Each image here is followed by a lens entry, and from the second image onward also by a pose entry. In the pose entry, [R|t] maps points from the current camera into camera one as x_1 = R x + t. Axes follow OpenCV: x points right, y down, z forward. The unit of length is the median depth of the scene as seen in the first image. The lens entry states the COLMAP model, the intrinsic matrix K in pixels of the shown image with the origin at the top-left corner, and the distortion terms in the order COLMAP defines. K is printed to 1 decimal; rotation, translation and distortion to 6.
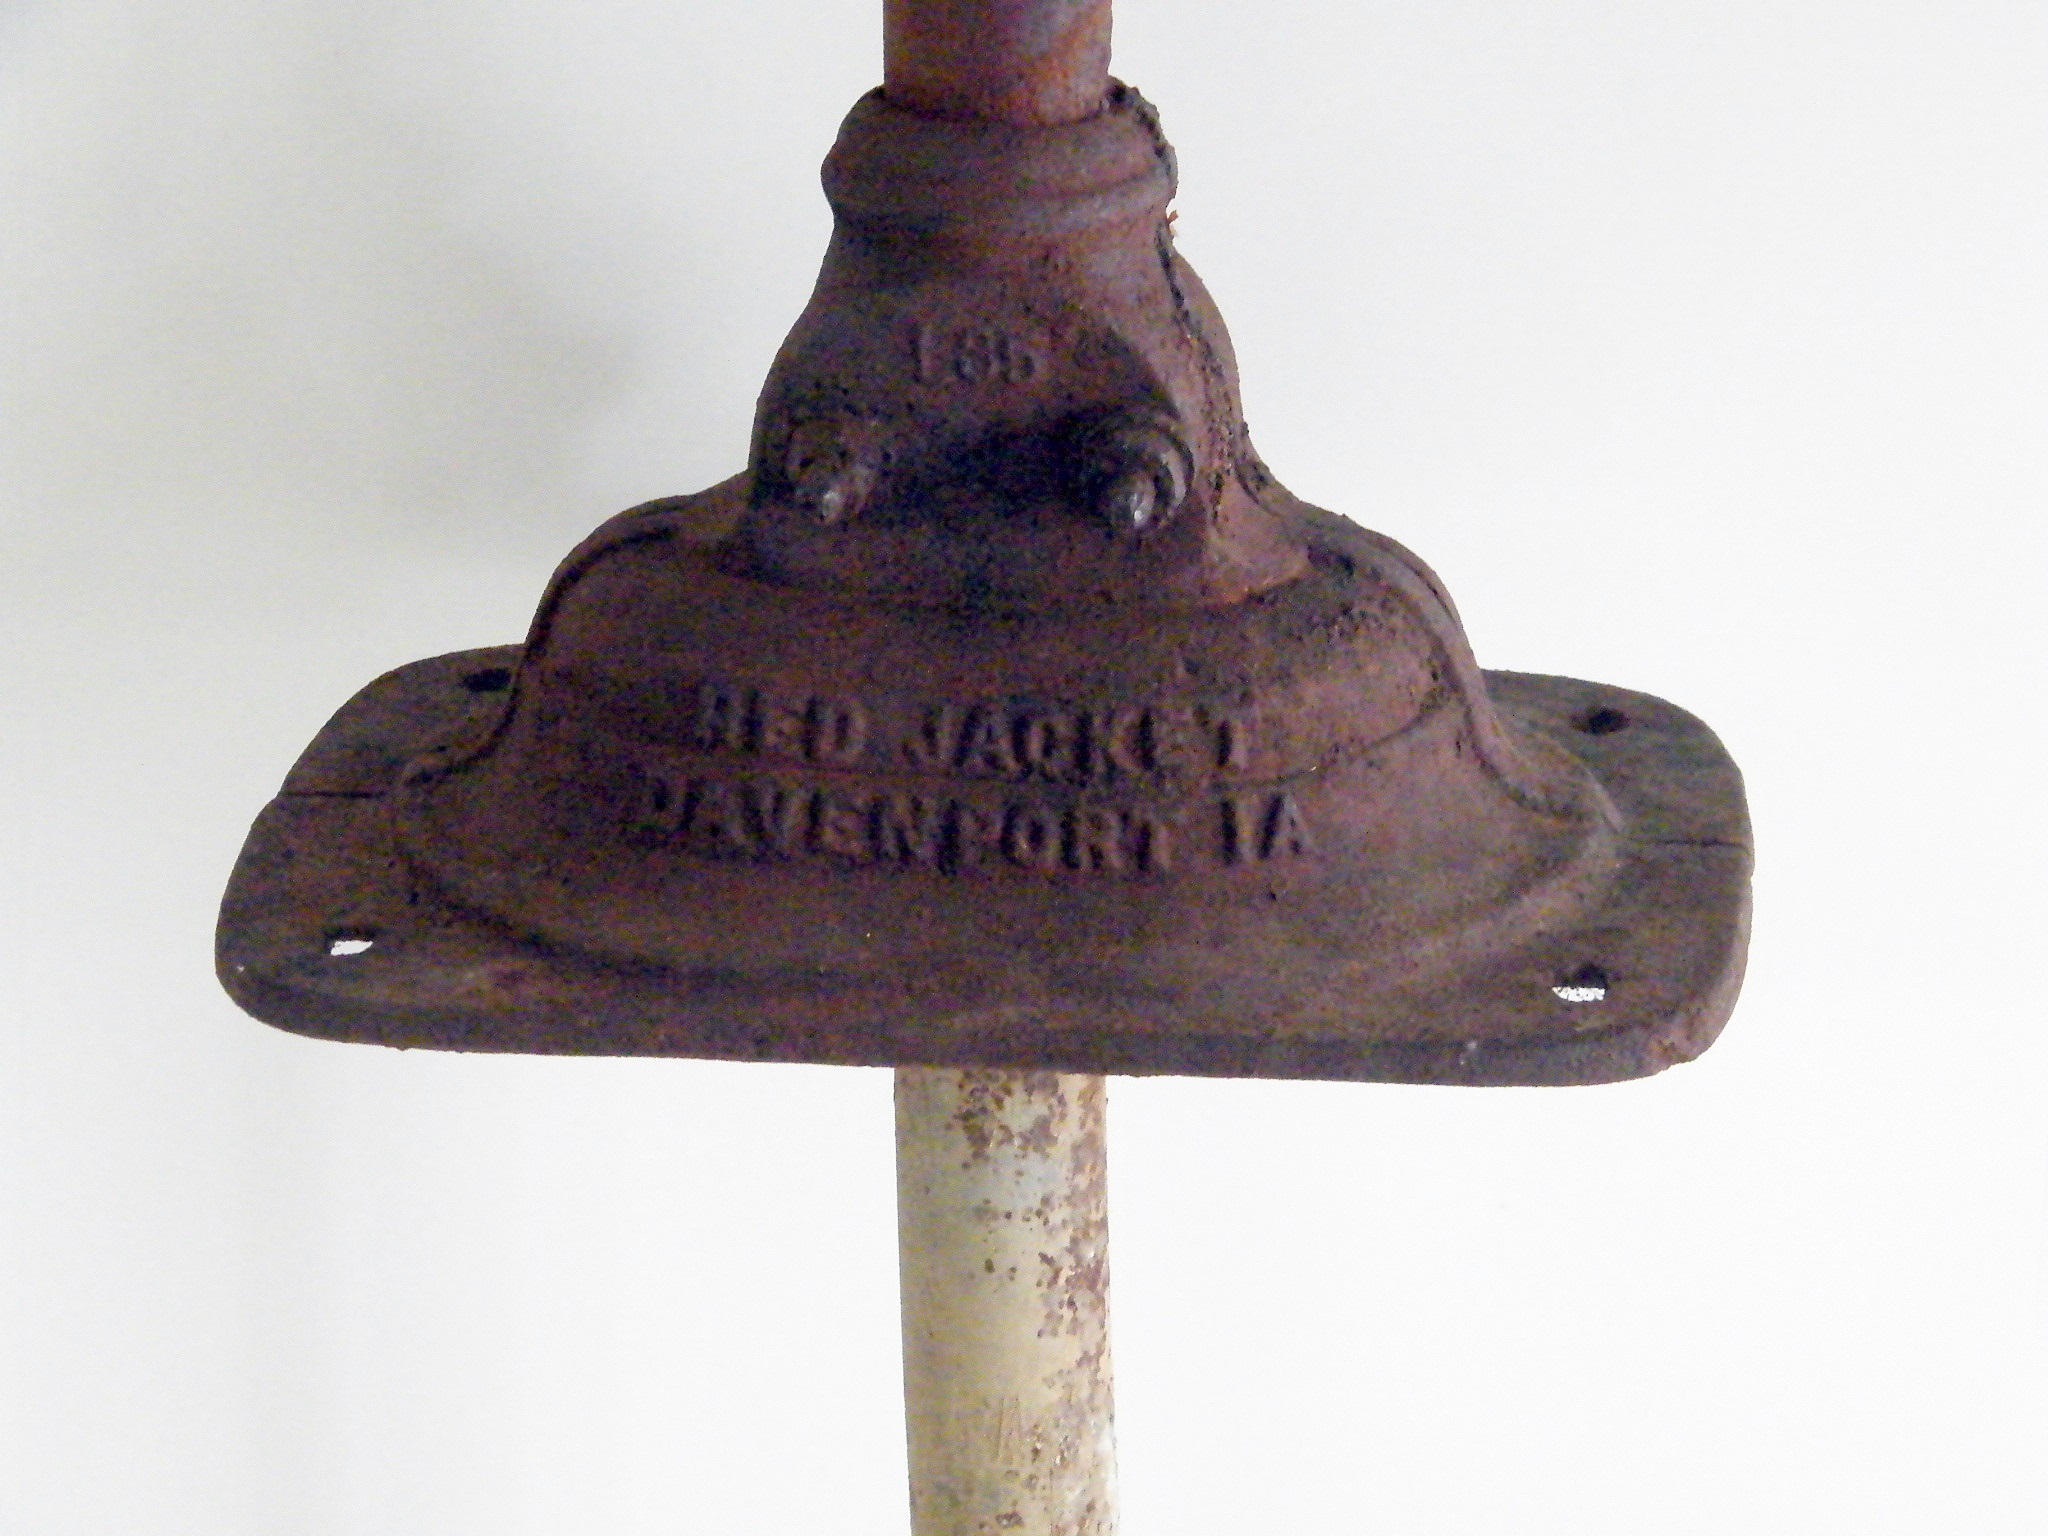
lens RADIAL K [[5362.6, 0, 1021.9], [0, 5362.6, 768.6], [0, 0, 1]] dist [0.042010, 0.000000]
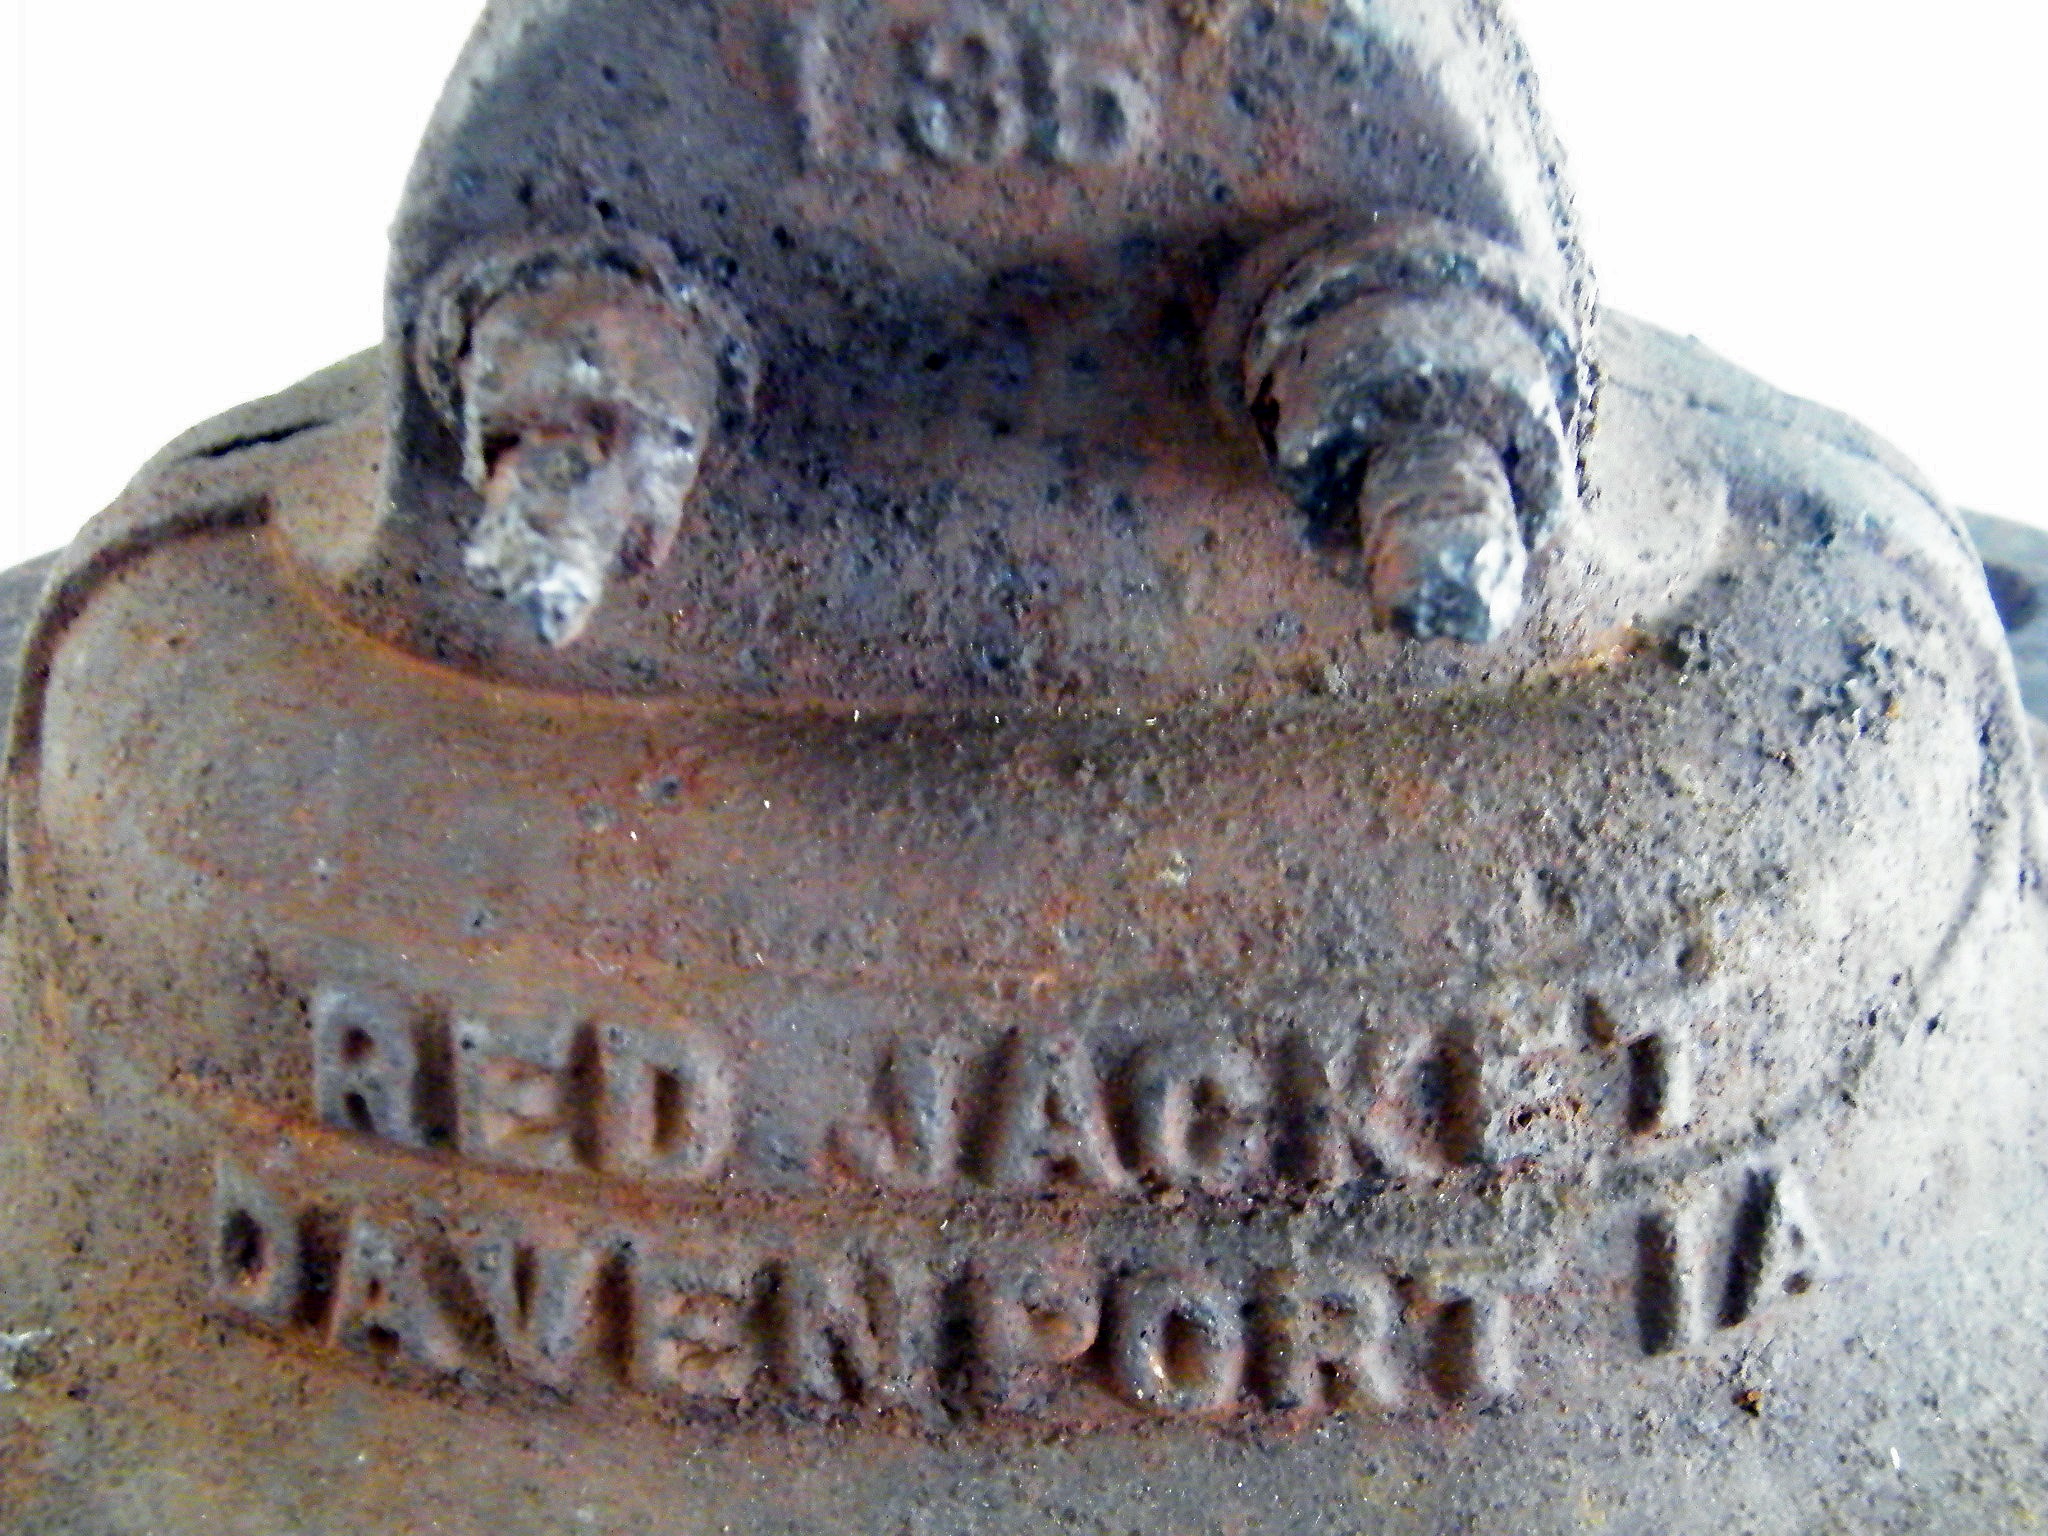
lens RADIAL K [[2573.4, 0, 1035.4], [0, 2573.4, 763.1], [0, 0, 1]] dist [-0.068893, 0.000000]
pose [[0.996750, -0.064373, 0.048437, -0.014584], [0.050054, 0.965972, 0.253759, -0.077144], [-0.063124, -0.250510, 0.966054, 0.825490]]
